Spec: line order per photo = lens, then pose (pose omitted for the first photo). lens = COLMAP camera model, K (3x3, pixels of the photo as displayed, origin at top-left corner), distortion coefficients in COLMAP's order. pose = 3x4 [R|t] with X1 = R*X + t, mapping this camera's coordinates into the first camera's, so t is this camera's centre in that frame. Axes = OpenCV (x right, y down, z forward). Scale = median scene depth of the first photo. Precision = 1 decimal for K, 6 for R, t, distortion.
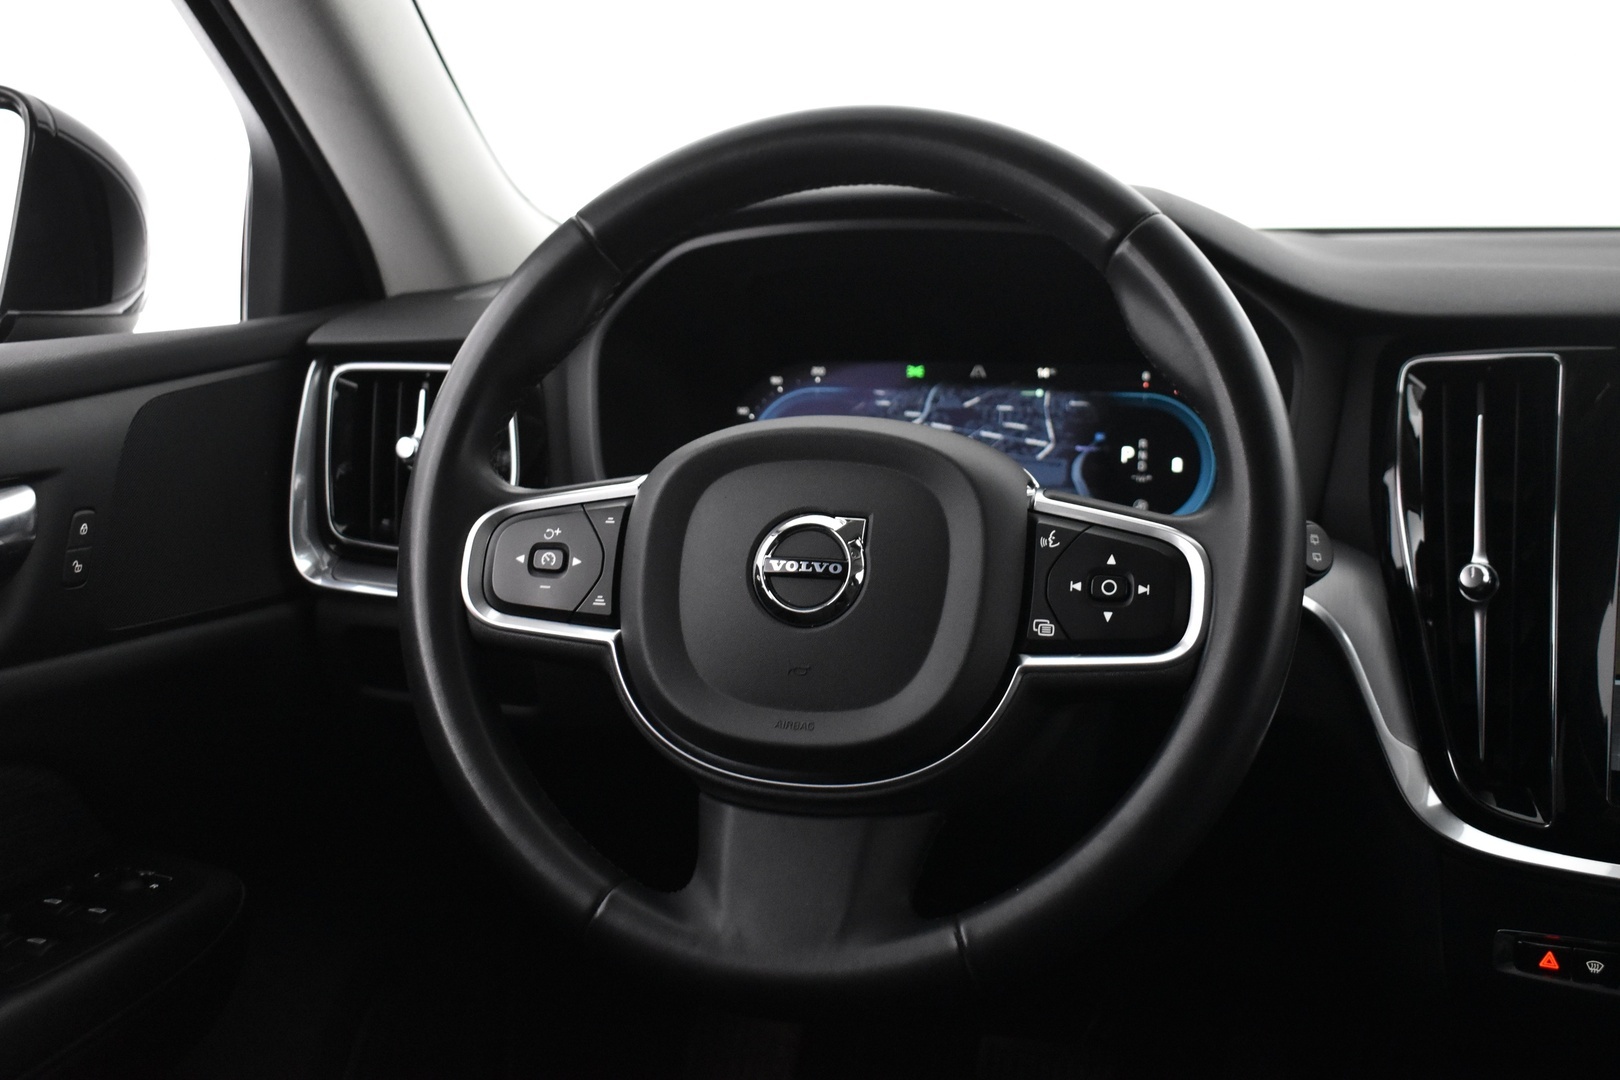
lens RADIAL K [[1924.9, 0, 813.2], [0, 1924.9, 450.5], [0, 0, 1]] dist [-0.094530, 0.015396]
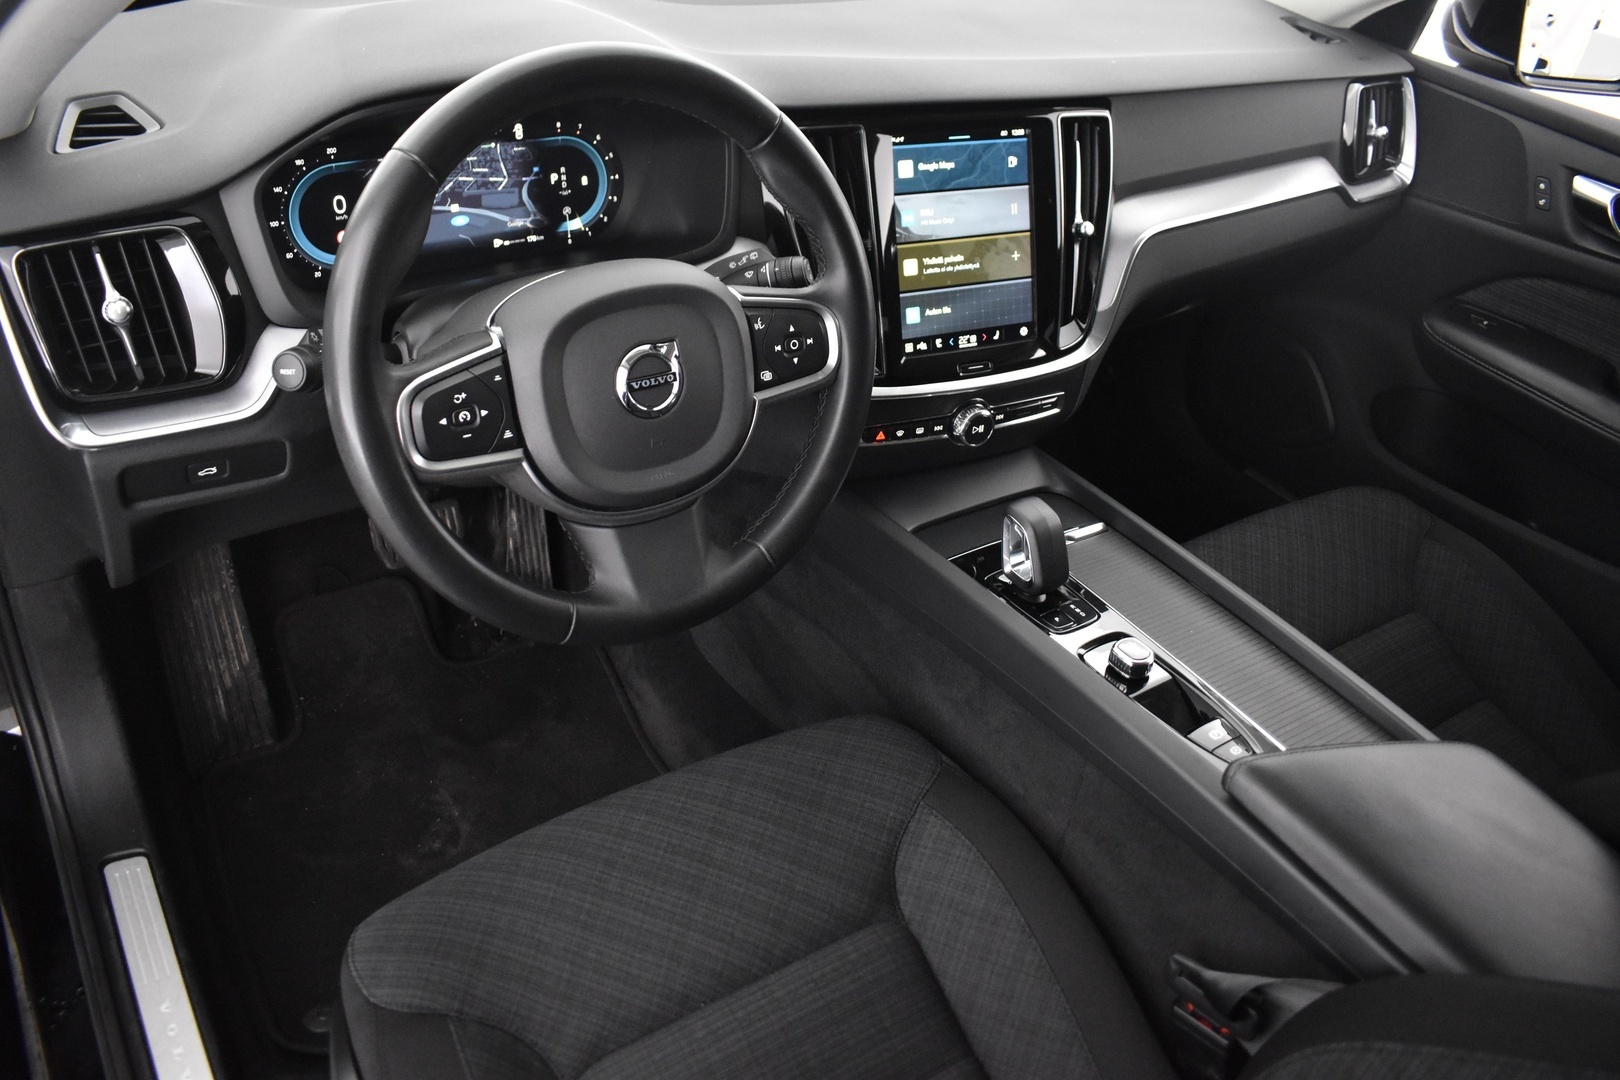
lens RADIAL K [[1259.9, 0, 816.0], [0, 1259.9, 483.8], [0, 0, 1]] dist [-0.084701, -0.002180]
pose [[0.632068, -0.362493, 0.684900, -0.586844], [-0.008632, 0.880493, 0.473980, -0.318239], [-0.774865, -0.305500, 0.553403, 0.264272]]
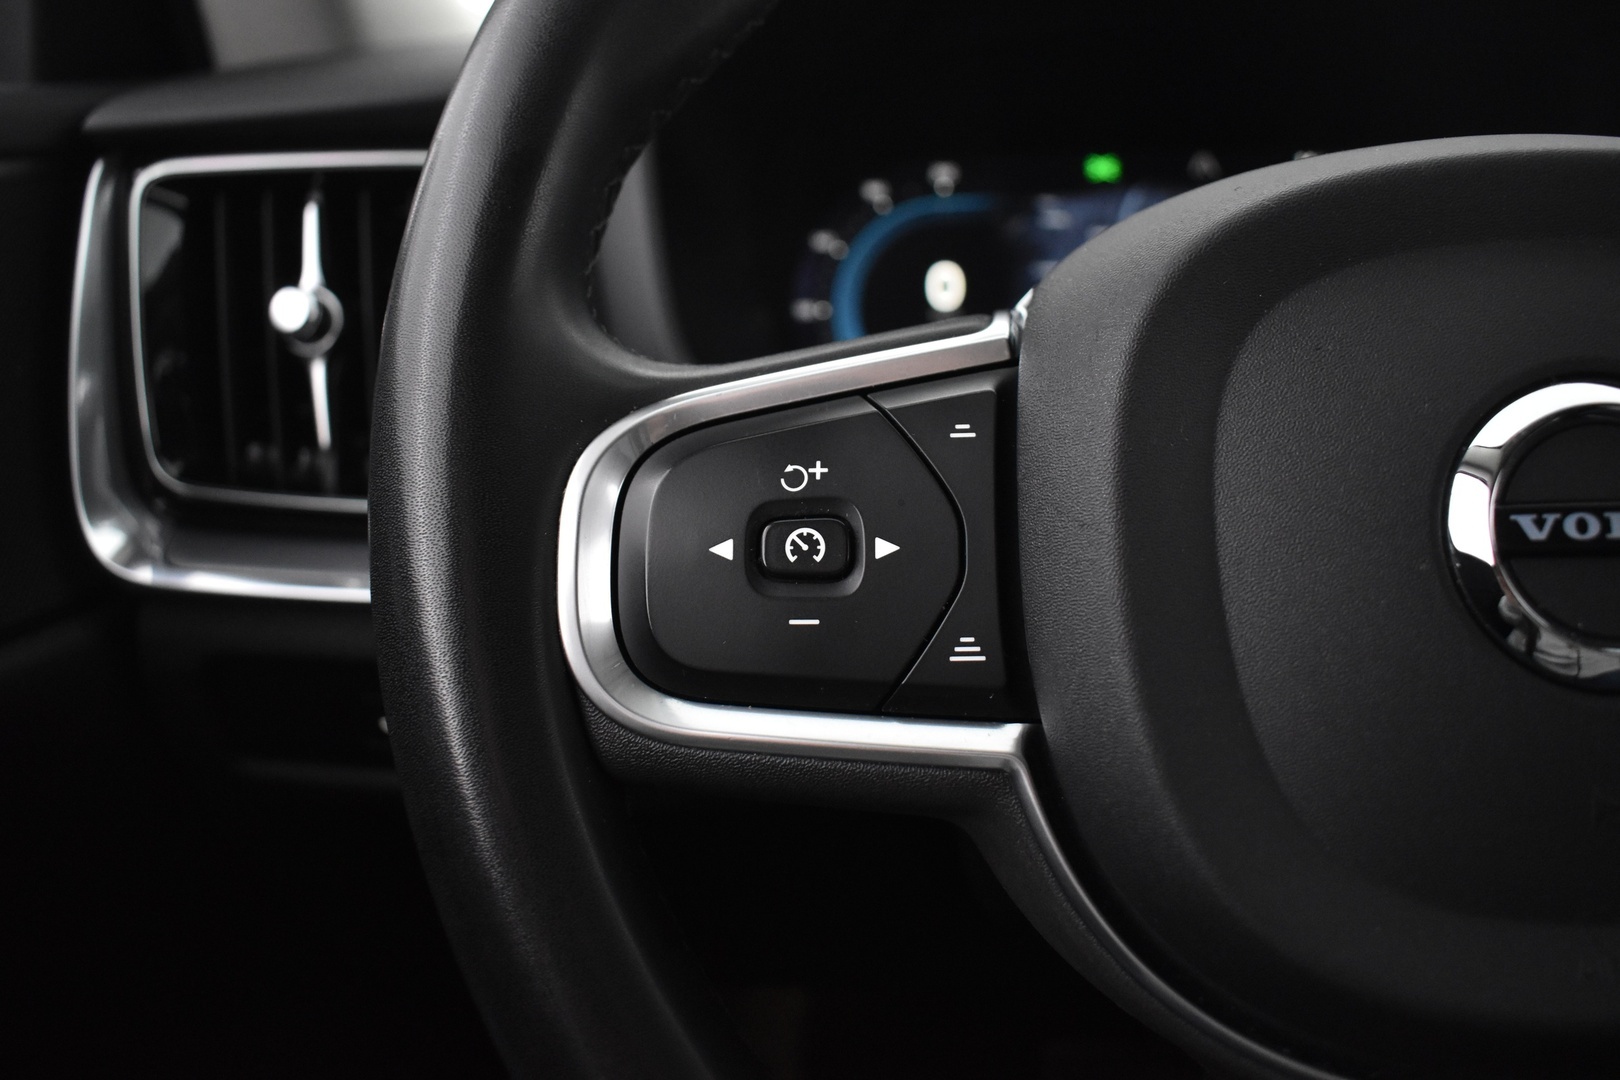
lens RADIAL K [[1473.7, 0, 806.7], [0, 1473.7, 493.6], [0, 0, 1]] dist [-0.070376, -0.010233]
pose [[0.979539, -0.061145, 0.191742, -0.182563], [0.042482, 0.994082, 0.099981, 0.016635], [-0.196720, -0.089790, 0.976340, 0.680863]]
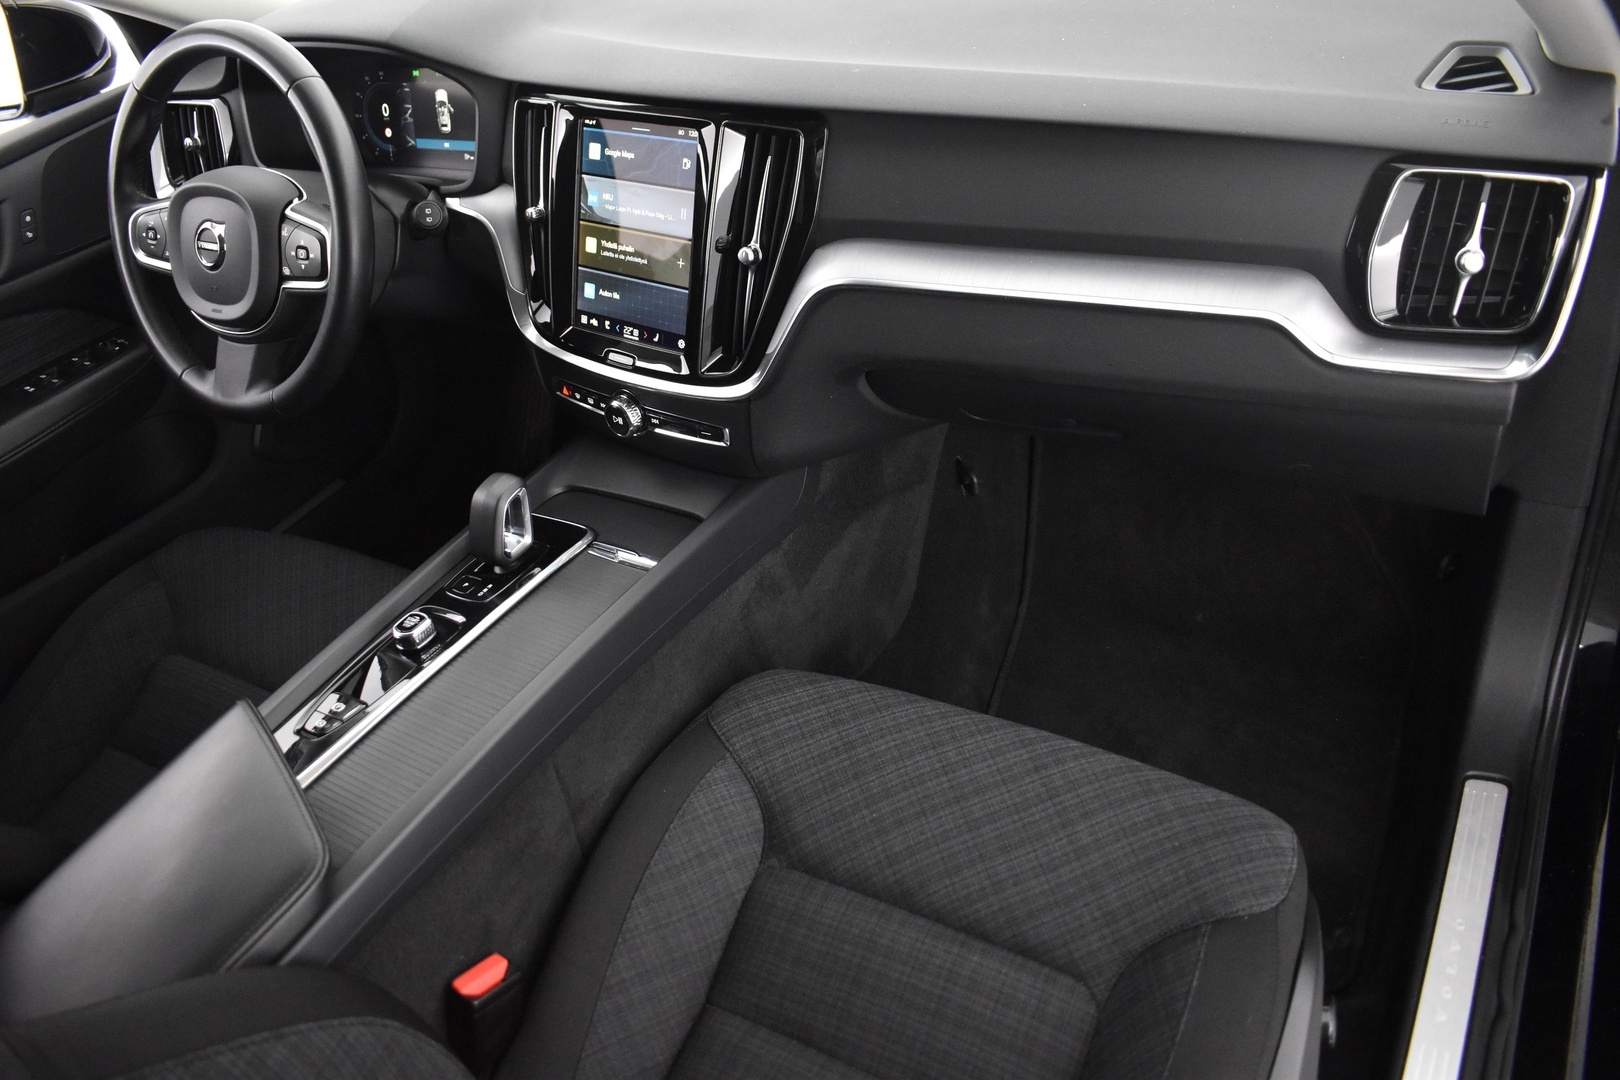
lens RADIAL K [[1259.9, 0, 816.0], [0, 1259.9, 483.8], [0, 0, 1]] dist [-0.084701, -0.002180]
pose [[0.965792, 0.023359, -0.258264, 1.012361], [0.102334, 0.880773, 0.462349, -0.275967], [0.238272, -0.472962, 0.848253, -0.232424]]
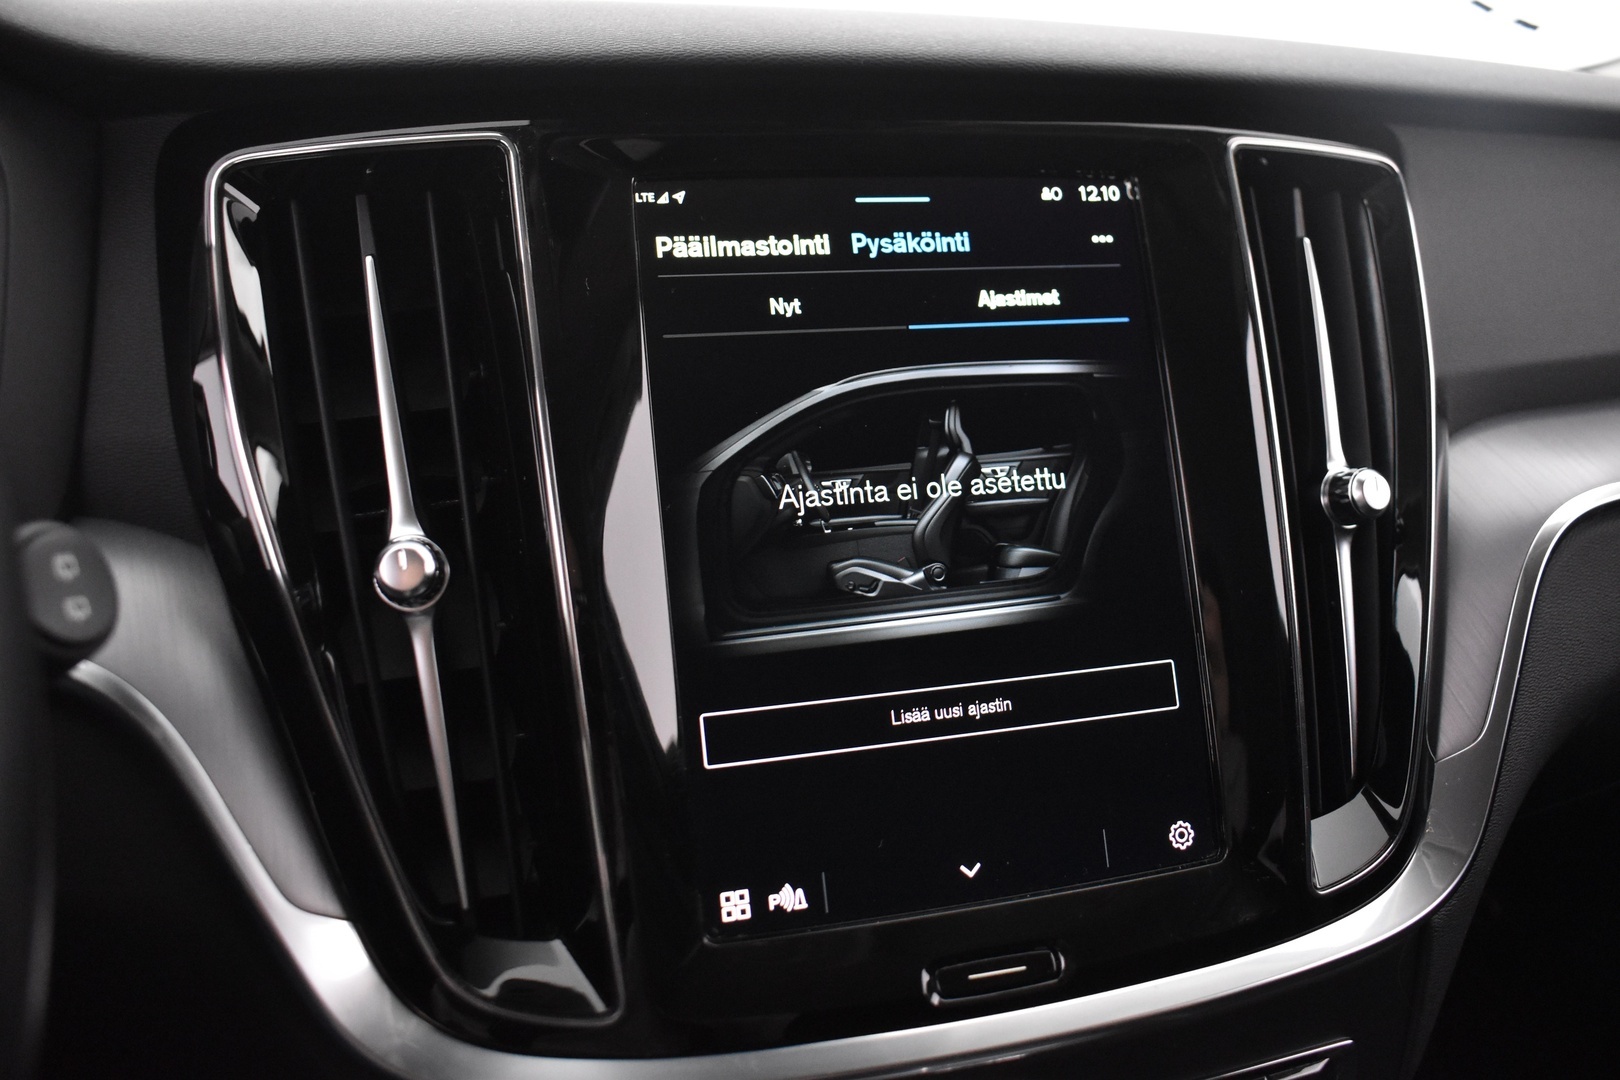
lens RADIAL K [[1473.7, 0, 806.7], [0, 1473.7, 493.6], [0, 0, 1]] dist [-0.070376, -0.010233]
pose [[0.751069, -0.143162, 0.644515, 0.175228], [0.072874, 0.988219, 0.134584, 0.001143], [-0.656189, -0.054114, 0.752654, 0.629021]]
